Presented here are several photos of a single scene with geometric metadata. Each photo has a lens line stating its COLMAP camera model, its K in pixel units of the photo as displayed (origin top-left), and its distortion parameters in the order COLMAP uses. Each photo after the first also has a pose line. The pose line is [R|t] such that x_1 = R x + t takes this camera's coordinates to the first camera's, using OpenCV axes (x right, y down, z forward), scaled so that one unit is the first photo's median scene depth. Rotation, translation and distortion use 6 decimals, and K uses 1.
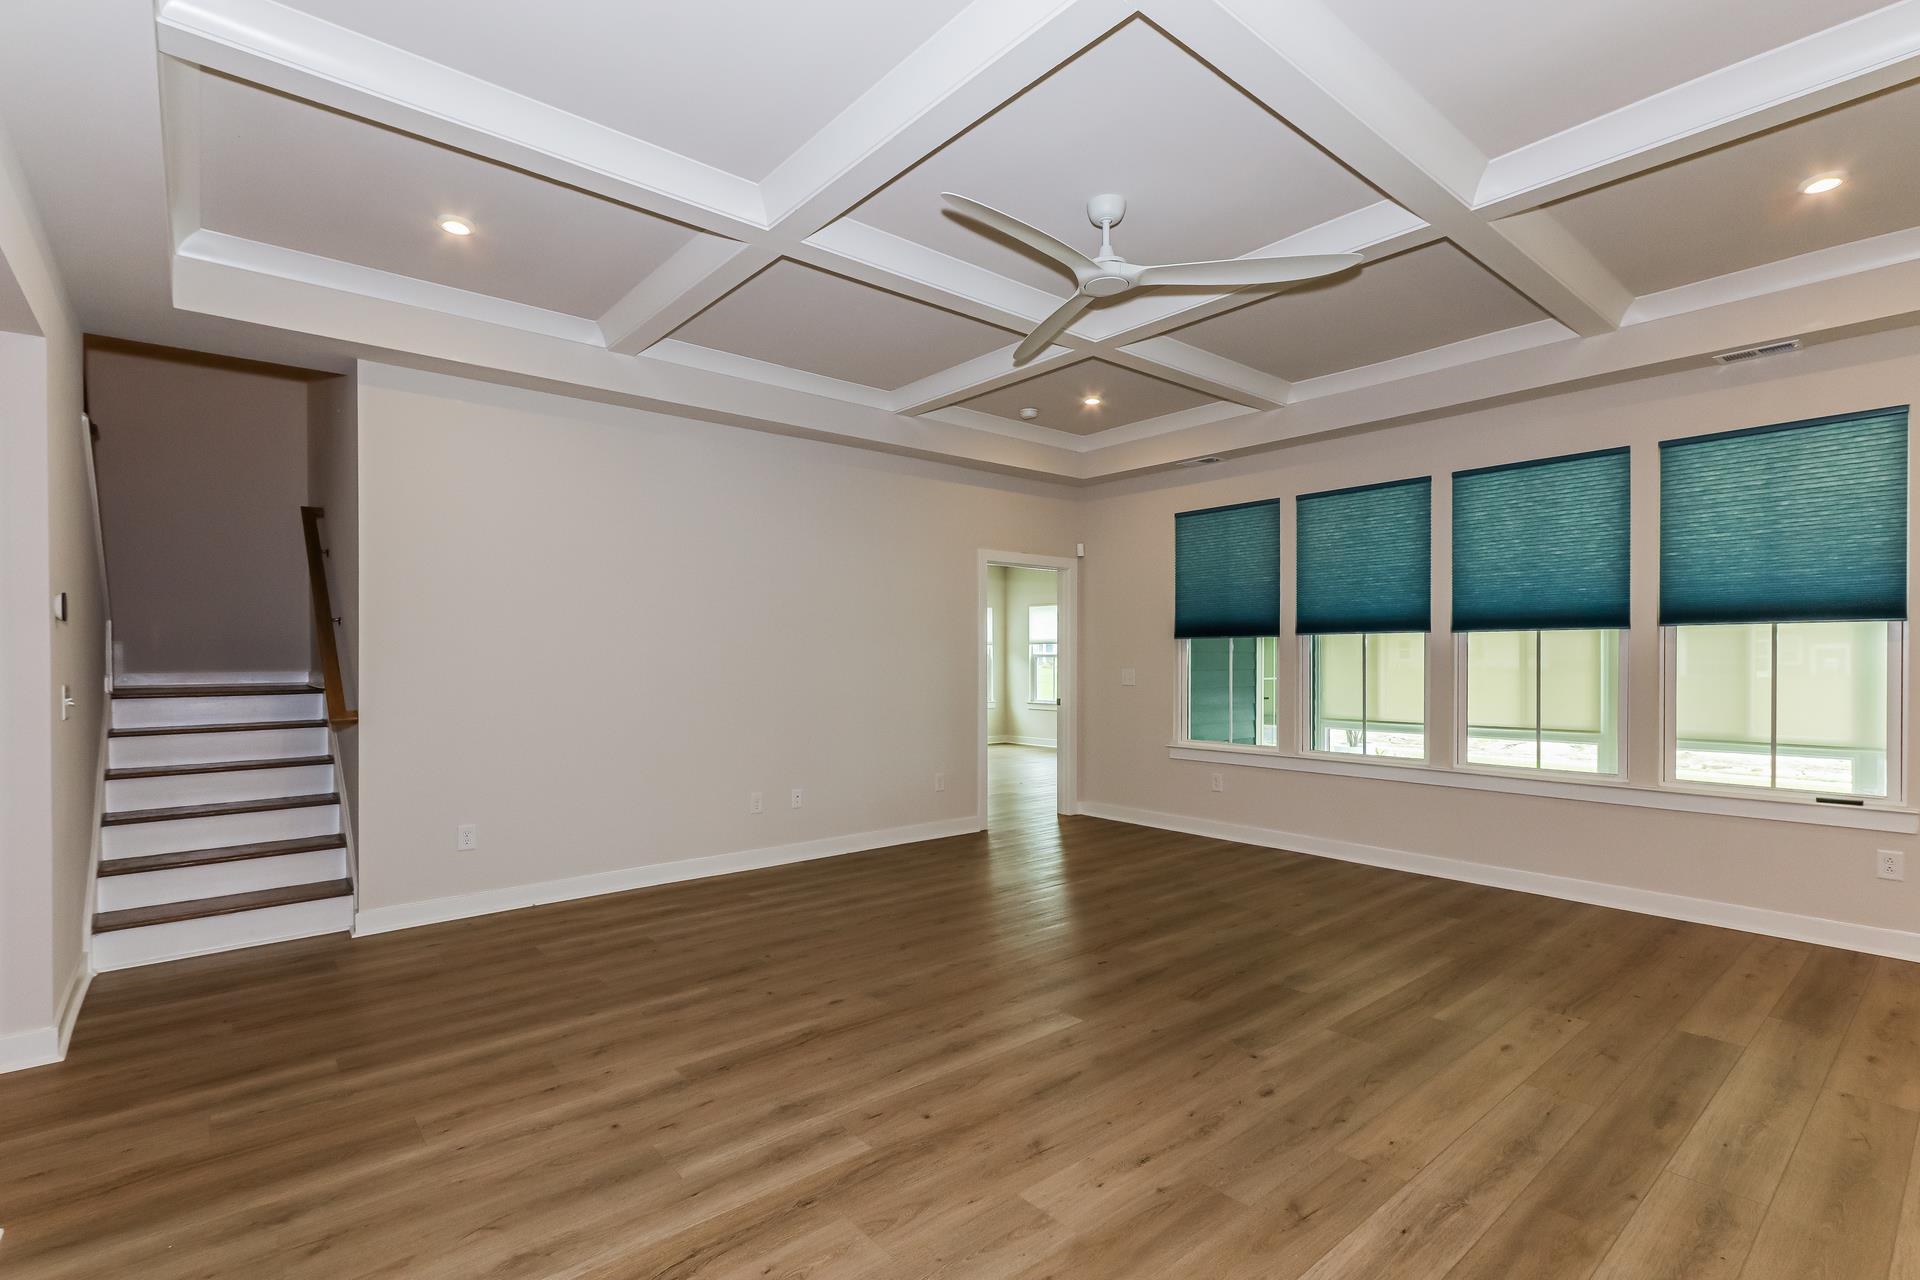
lens RADIAL K [[888.8, 0, 953.3], [0, 888.8, 654.0], [0, 0, 1]] dist [-0.001752, 0.000113]
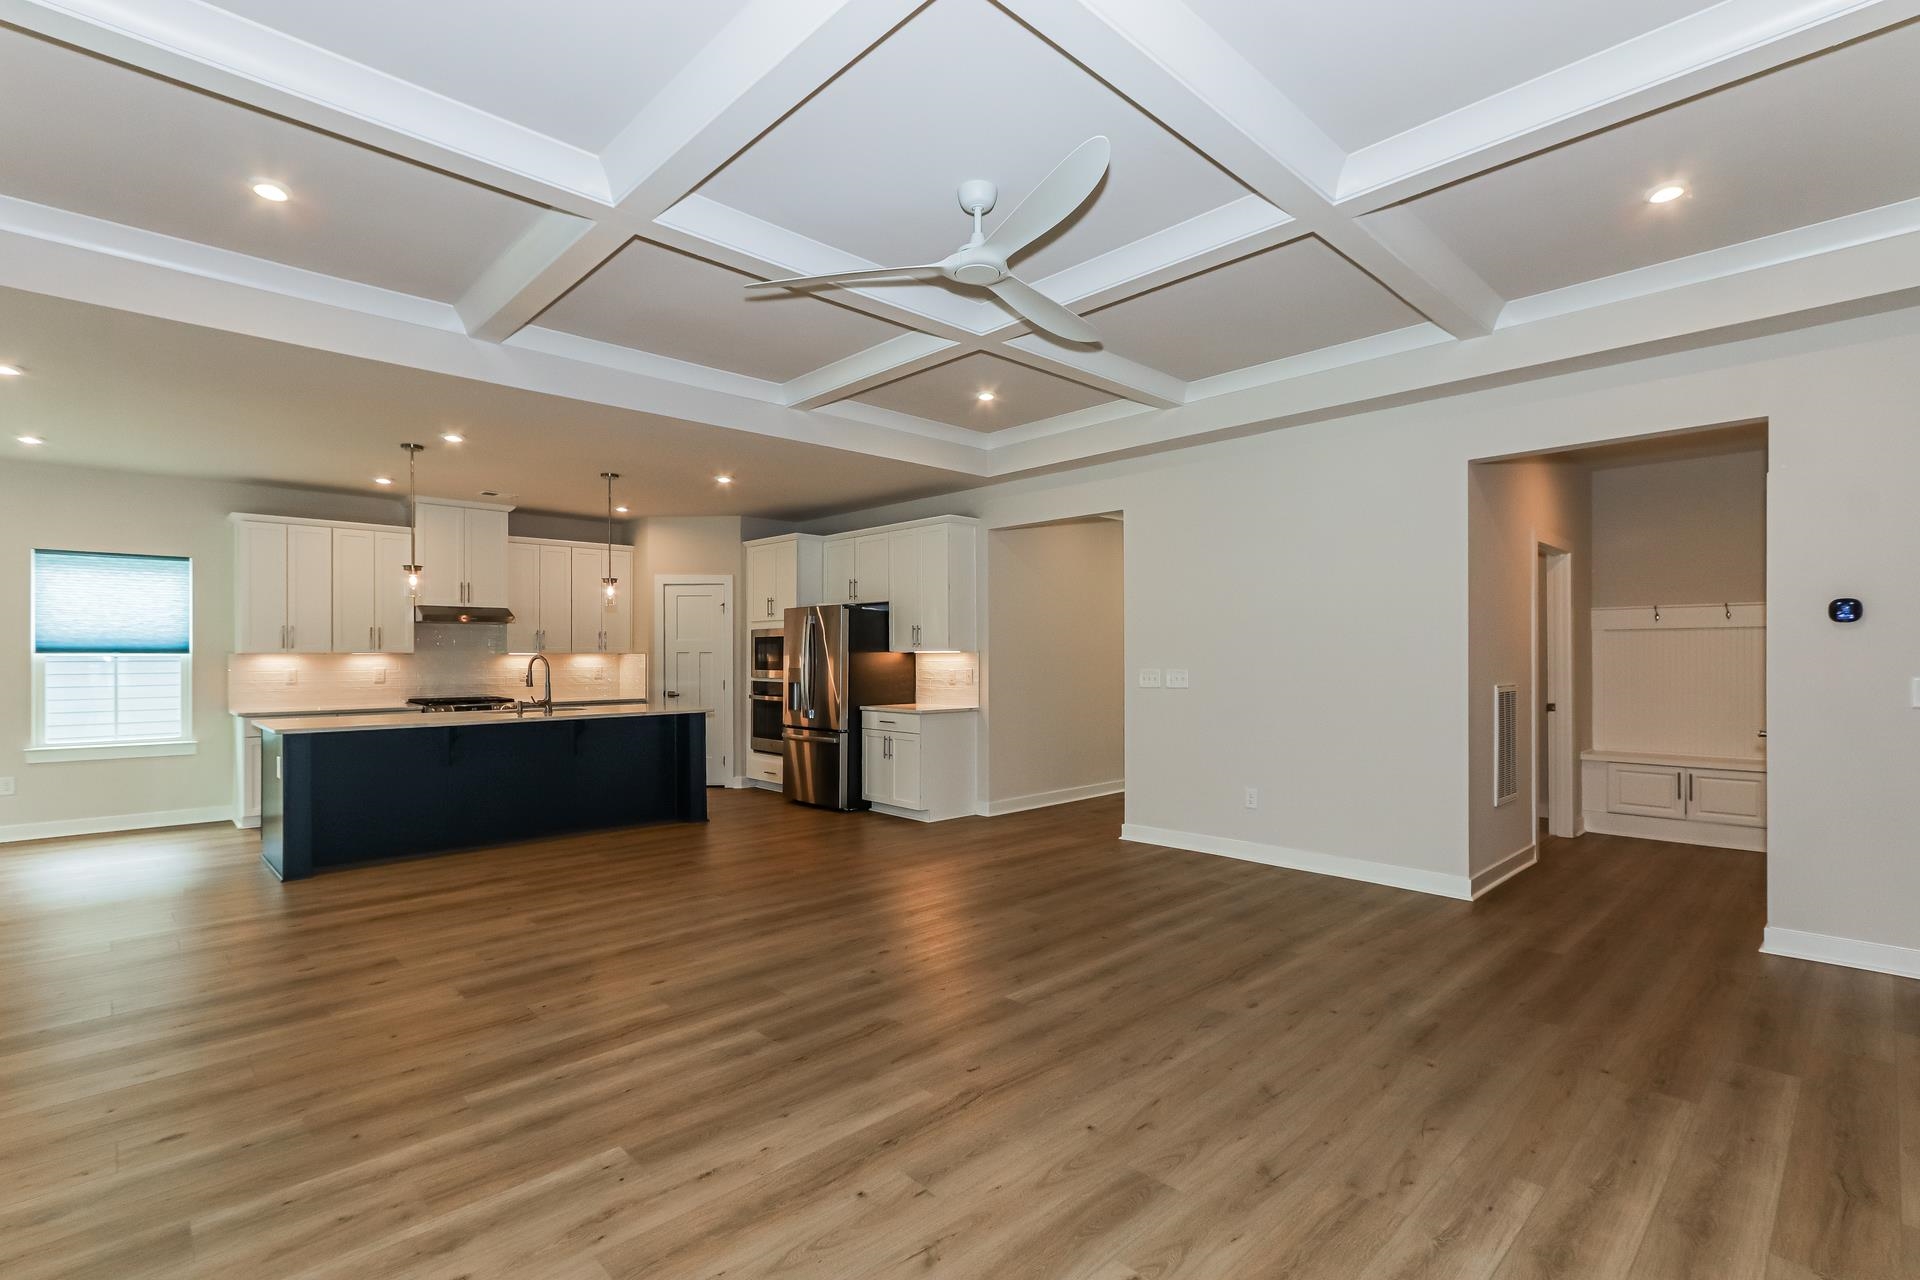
lens RADIAL K [[888.8, 0, 953.3], [0, 888.8, 654.0], [0, 0, 1]] dist [-0.001752, 0.000113]
pose [[-0.998020, 0.003575, -0.062799, 0.263356], [0.003869, 0.999982, -0.004549, 0.004175], [0.062782, -0.004783, -0.998016, 1.981206]]
